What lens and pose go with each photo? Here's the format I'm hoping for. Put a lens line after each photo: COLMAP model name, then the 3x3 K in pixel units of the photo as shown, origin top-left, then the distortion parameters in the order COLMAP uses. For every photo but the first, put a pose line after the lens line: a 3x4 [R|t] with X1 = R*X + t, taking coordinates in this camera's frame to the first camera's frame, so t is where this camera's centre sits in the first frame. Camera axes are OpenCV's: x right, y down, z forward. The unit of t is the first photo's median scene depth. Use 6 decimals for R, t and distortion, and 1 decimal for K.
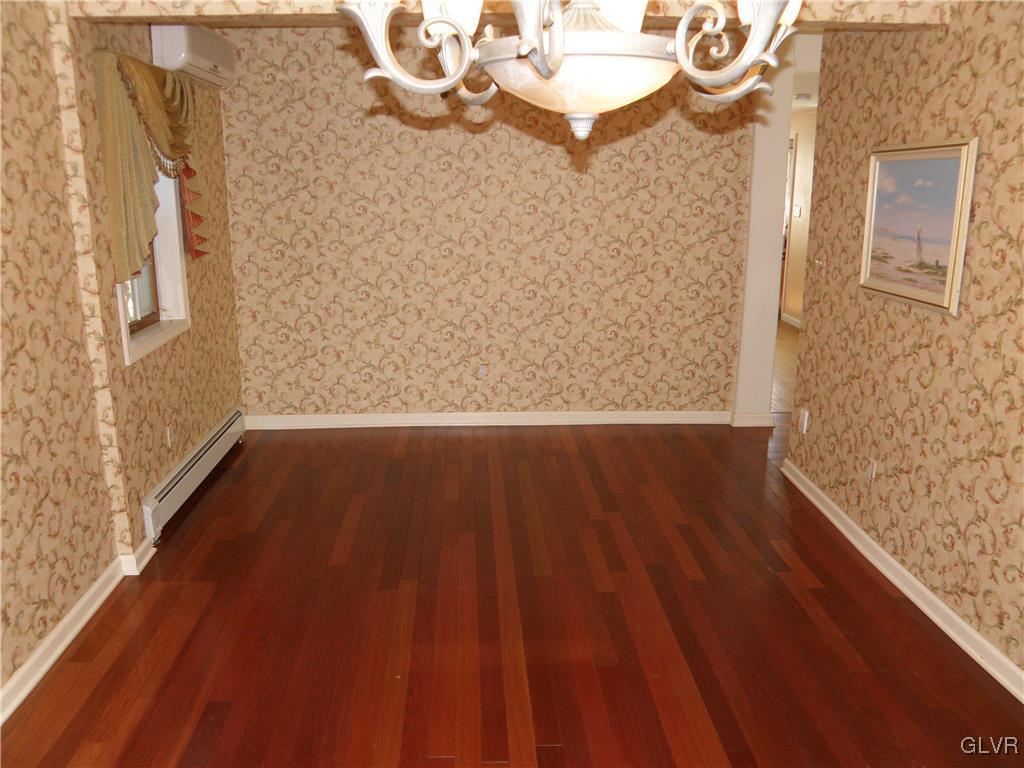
lens RADIAL K [[814.0, 0, 501.5], [0, 814.0, 396.7], [0, 0, 1]] dist [-0.152096, 0.122377]
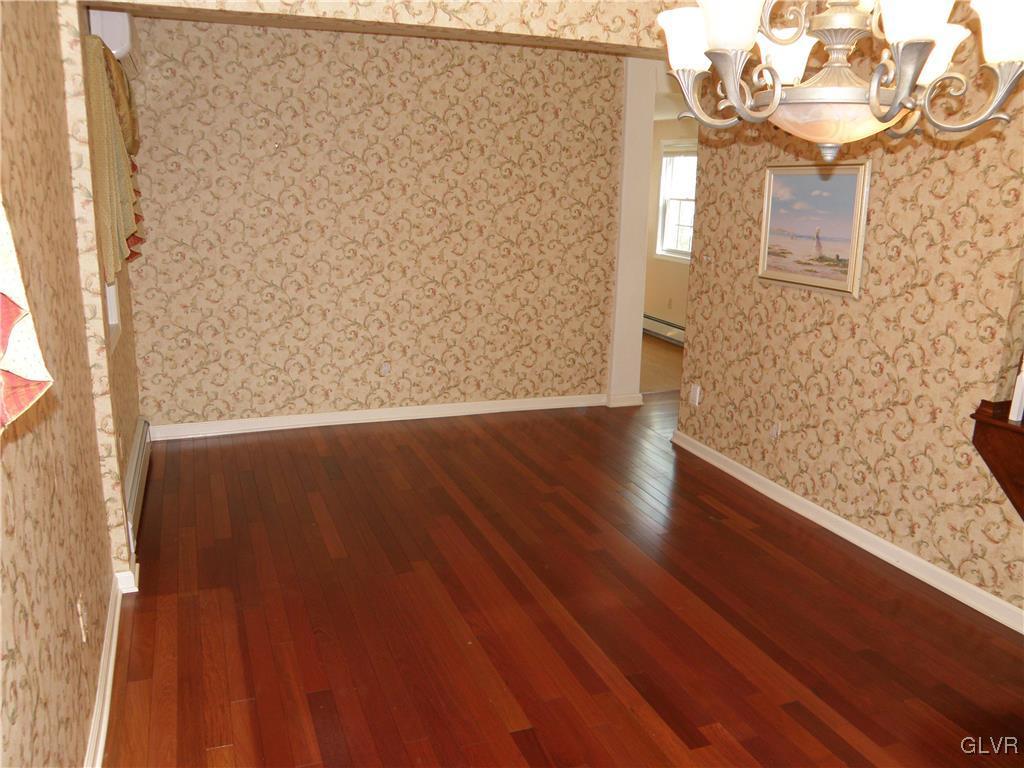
lens RADIAL K [[814.0, 0, 501.5], [0, 814.0, 396.7], [0, 0, 1]] dist [-0.152096, 0.122377]
pose [[0.949937, -0.057468, 0.307112, -0.329191], [0.058950, 0.998251, 0.004456, 0.014451], [-0.306831, 0.013871, 0.951663, -0.037887]]
